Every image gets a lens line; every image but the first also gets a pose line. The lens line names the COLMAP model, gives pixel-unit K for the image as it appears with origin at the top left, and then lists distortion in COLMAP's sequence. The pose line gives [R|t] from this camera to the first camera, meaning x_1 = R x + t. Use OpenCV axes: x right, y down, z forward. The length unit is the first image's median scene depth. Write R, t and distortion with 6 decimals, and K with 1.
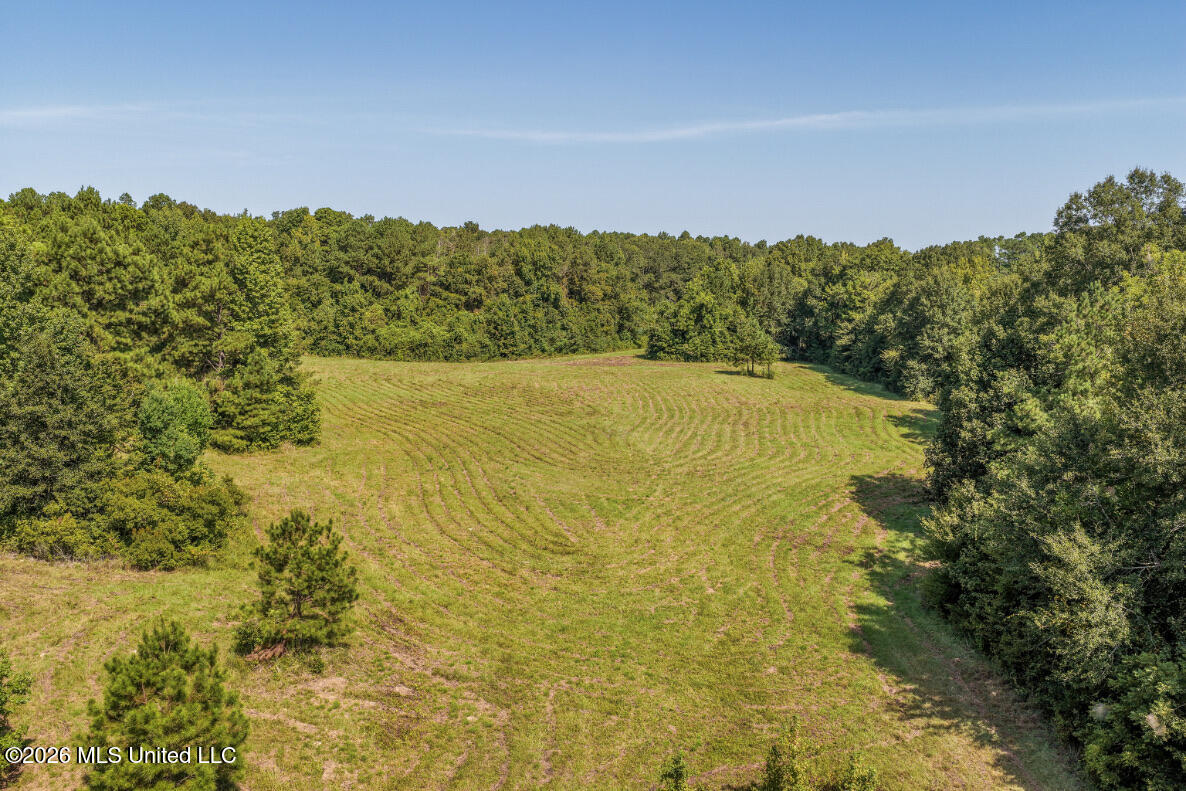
lens RADIAL K [[1131.9, 0, 593.0], [0, 1131.9, 395.5], [0, 0, 1]] dist [-0.009093, 0.005991]
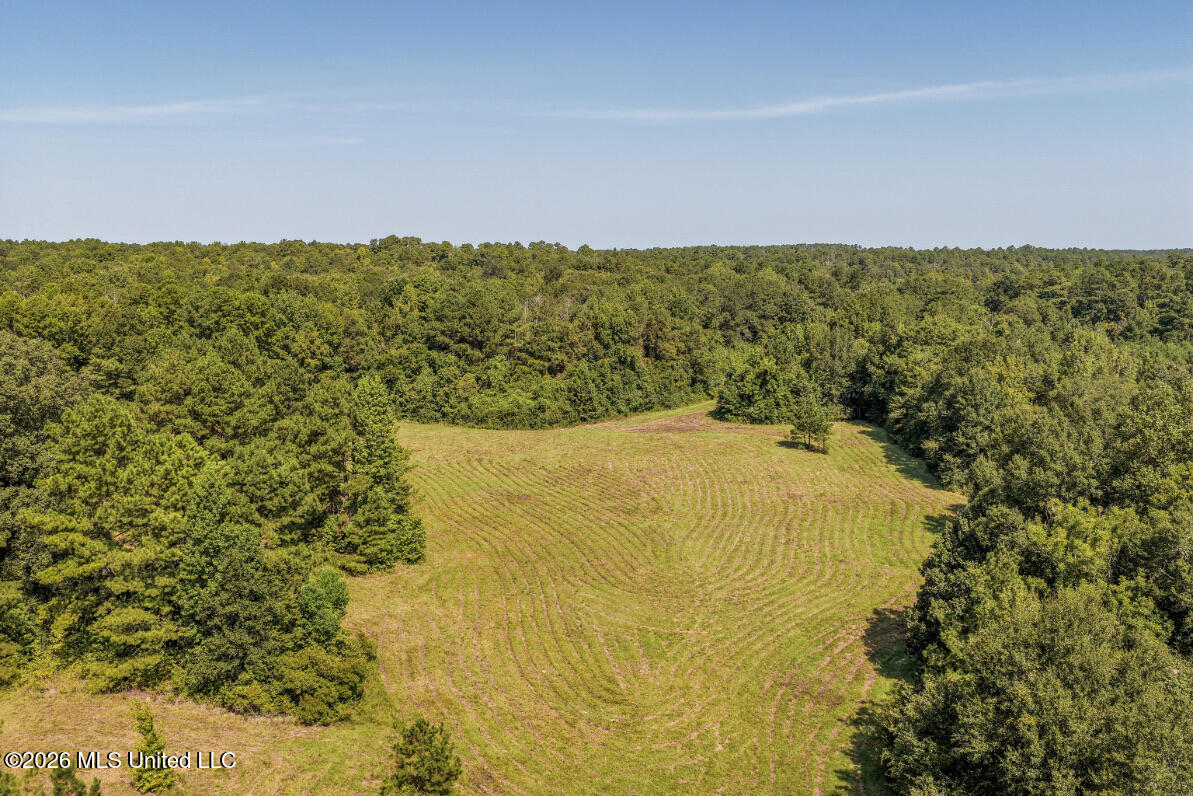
lens RADIAL K [[1150.7, 0, 565.2], [0, 1150.7, 402.0], [0, 0, 1]] dist [-0.014842, -0.013416]
pose [[0.994490, -0.001136, -0.104821, 0.022589], [0.004542, 0.999469, 0.032261, -0.096928], [0.104728, -0.032560, 0.993968, -0.122785]]
